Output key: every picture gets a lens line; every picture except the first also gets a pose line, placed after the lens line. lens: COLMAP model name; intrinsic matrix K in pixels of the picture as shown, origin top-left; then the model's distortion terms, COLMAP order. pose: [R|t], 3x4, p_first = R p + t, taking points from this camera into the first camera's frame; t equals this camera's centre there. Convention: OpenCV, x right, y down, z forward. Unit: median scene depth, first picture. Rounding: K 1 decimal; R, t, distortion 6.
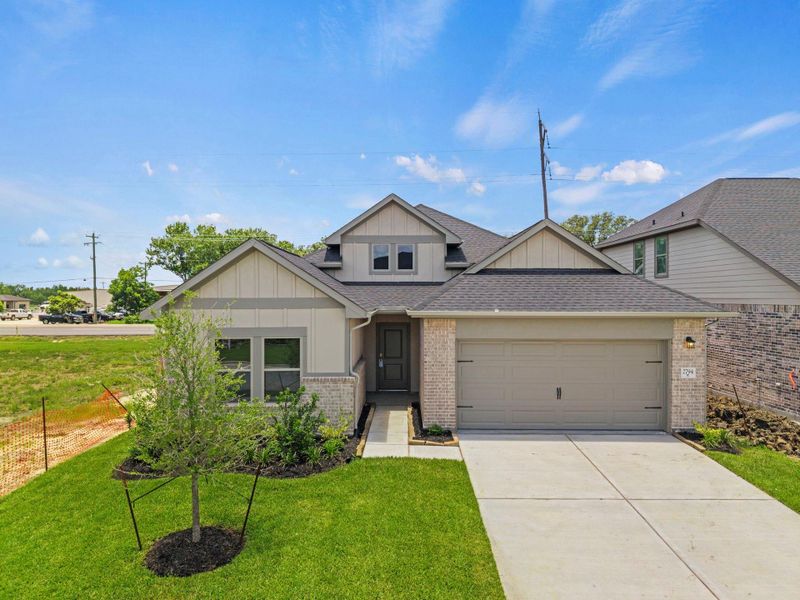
lens RADIAL K [[542.8, 0, 400.0], [0, 542.8, 300.0], [0, 0, 1]] dist [0.008341, -0.004138]
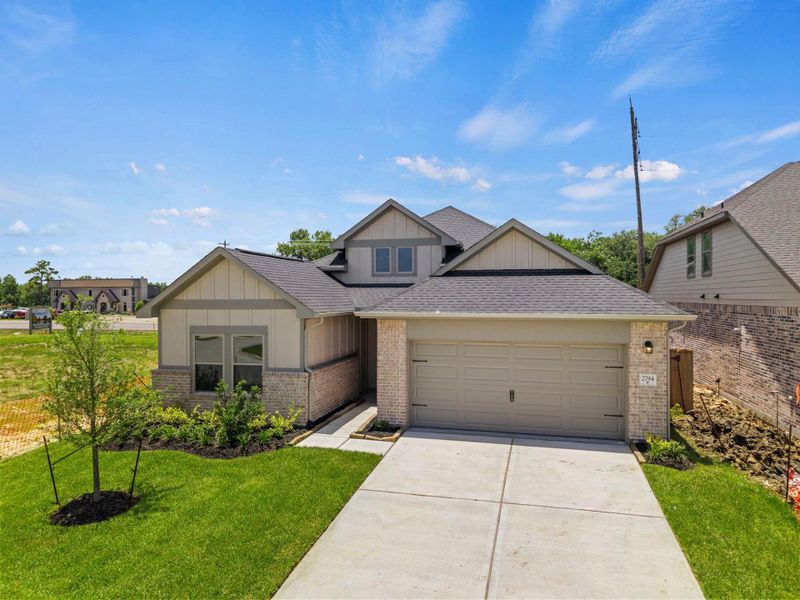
lens RADIAL K [[542.8, 0, 400.0], [0, 542.8, 300.0], [0, 0, 1]] dist [0.008341, -0.004138]
pose [[0.969091, -0.000360, -0.246705, 0.337929], [0.000303, 1.000000, -0.000270, -0.002499], [0.246705, 0.000187, 0.969091, -0.005679]]
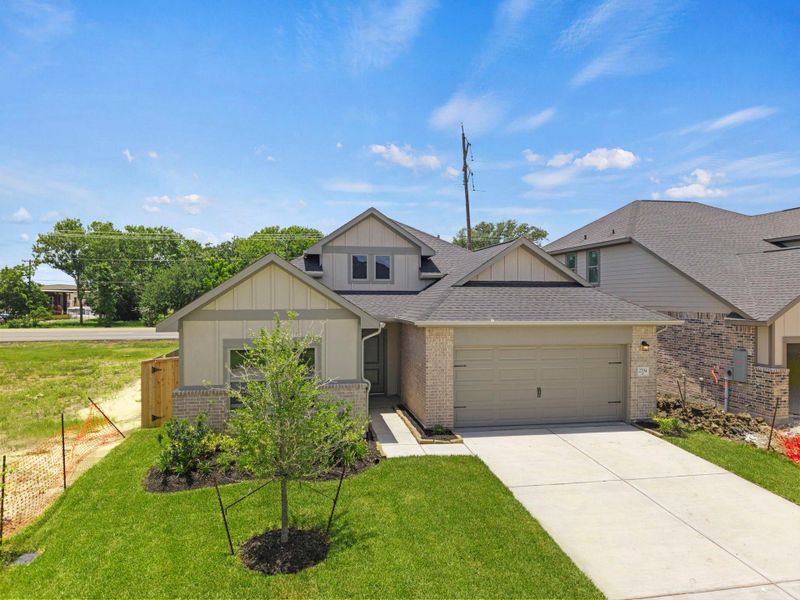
lens RADIAL K [[542.8, 0, 400.0], [0, 542.8, 300.0], [0, 0, 1]] dist [0.008341, -0.004138]
pose [[0.982109, 0.000517, 0.188310, -0.205935], [-0.000554, 1.000000, 0.000144, -0.021047], [-0.188310, -0.000246, 0.982110, -0.059052]]
